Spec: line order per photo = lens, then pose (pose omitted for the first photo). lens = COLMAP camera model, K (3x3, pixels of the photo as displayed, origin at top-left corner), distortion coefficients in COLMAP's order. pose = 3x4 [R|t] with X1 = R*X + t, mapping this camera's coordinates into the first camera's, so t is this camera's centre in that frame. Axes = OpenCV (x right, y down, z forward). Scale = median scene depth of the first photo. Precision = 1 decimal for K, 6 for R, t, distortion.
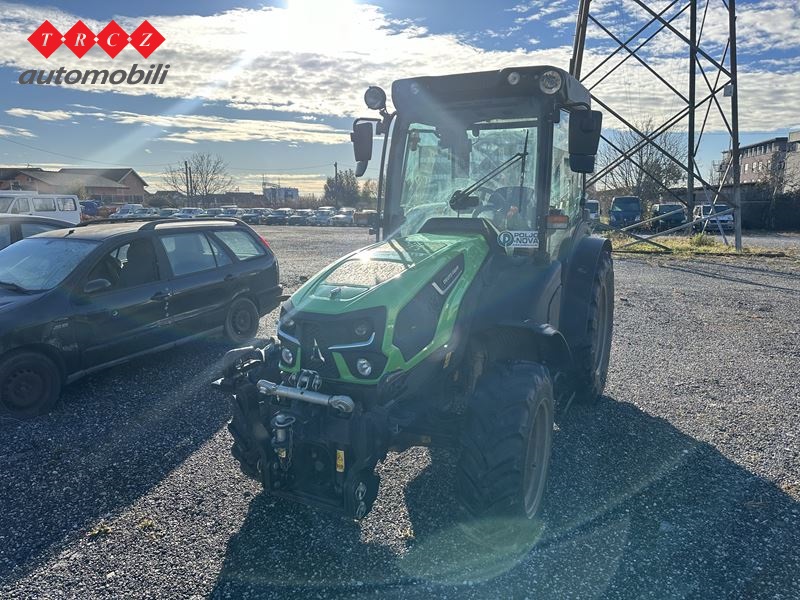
lens RADIAL K [[572.6, 0, 405.2], [0, 572.6, 298.5], [0, 0, 1]] dist [0.046665, -0.047094]
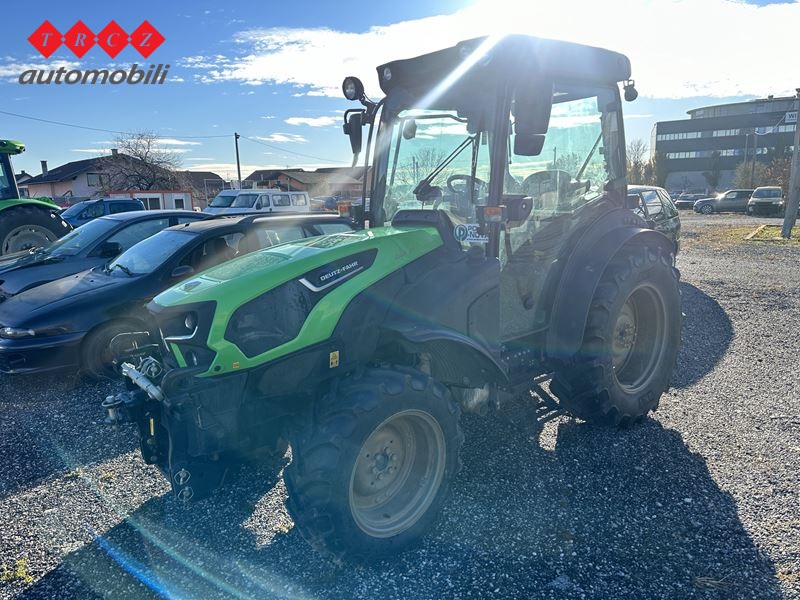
lens RADIAL K [[572.6, 0, 402.7], [0, 572.6, 302.4], [0, 0, 1]] dist [0.046665, -0.047094]
pose [[0.917347, 0.048043, -0.395180, 0.424201], [-0.037653, 0.998712, 0.034011, -0.019728], [0.396305, -0.016320, 0.917974, 0.124288]]
